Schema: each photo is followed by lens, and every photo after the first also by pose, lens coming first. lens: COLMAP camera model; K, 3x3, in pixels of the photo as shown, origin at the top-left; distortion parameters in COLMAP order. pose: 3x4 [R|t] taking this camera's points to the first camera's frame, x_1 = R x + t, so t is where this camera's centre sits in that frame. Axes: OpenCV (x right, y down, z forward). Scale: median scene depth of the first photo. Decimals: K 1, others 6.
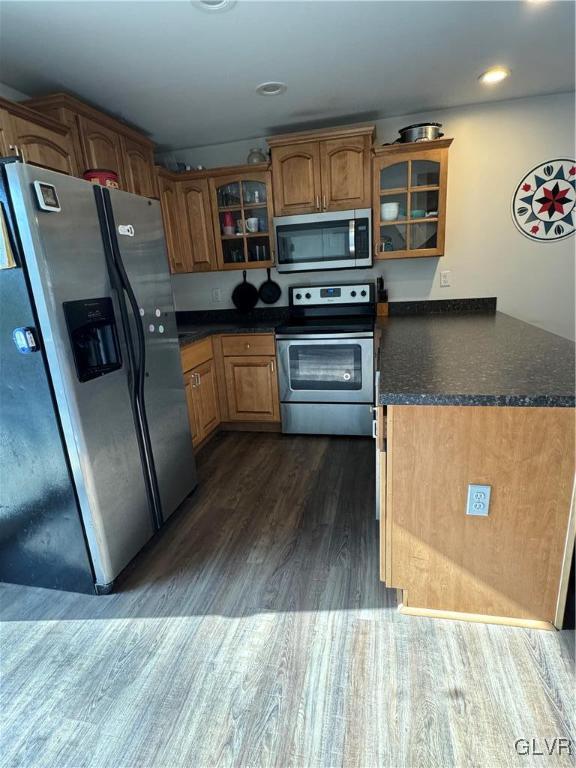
lens RADIAL K [[414.3, 0, 286.6], [0, 414.3, 383.3], [0, 0, 1]] dist [-0.007106, -0.000528]
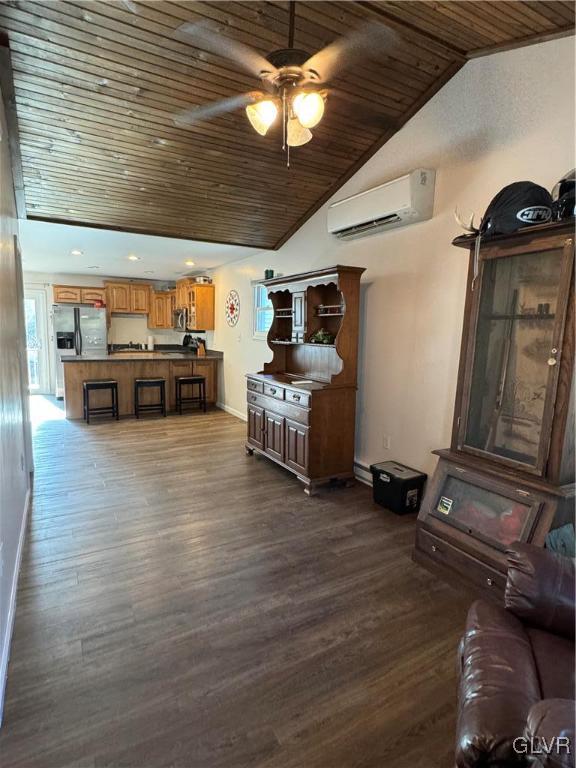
lens RADIAL K [[414.3, 0, 286.2], [0, 414.3, 386.1], [0, 0, 1]] dist [-0.007106, -0.000528]
pose [[0.663273, 0.179033, -0.726647, 4.137073], [-0.259939, 0.965625, 0.000645, -0.231691], [0.701784, 0.188456, 0.687010, -0.302137]]
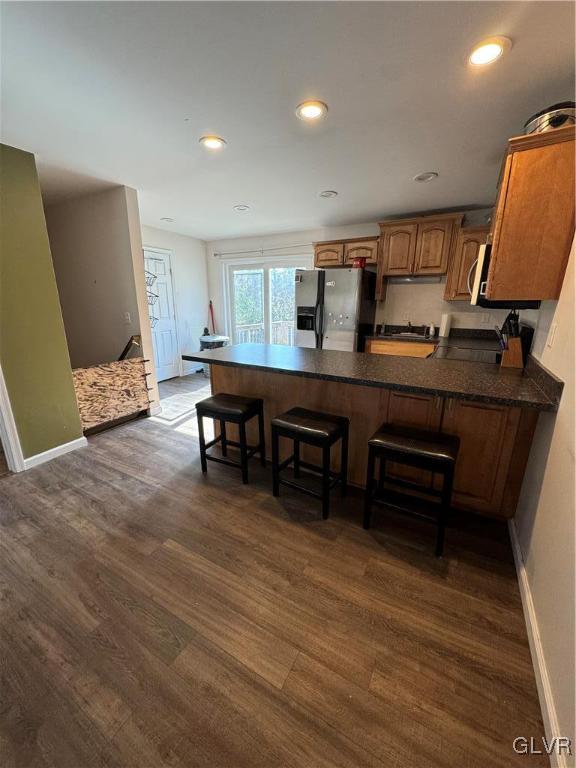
lens RADIAL K [[304.4, 0, 288.4], [0, 304.4, 384.7], [0, 0, 1]] dist [-0.001037, -0.000824]
pose [[-0.294008, 0.317529, -0.901518, 1.782712], [-0.237045, 0.889514, 0.390608, -0.509255], [0.925942, 0.328542, -0.186255, 1.368987]]
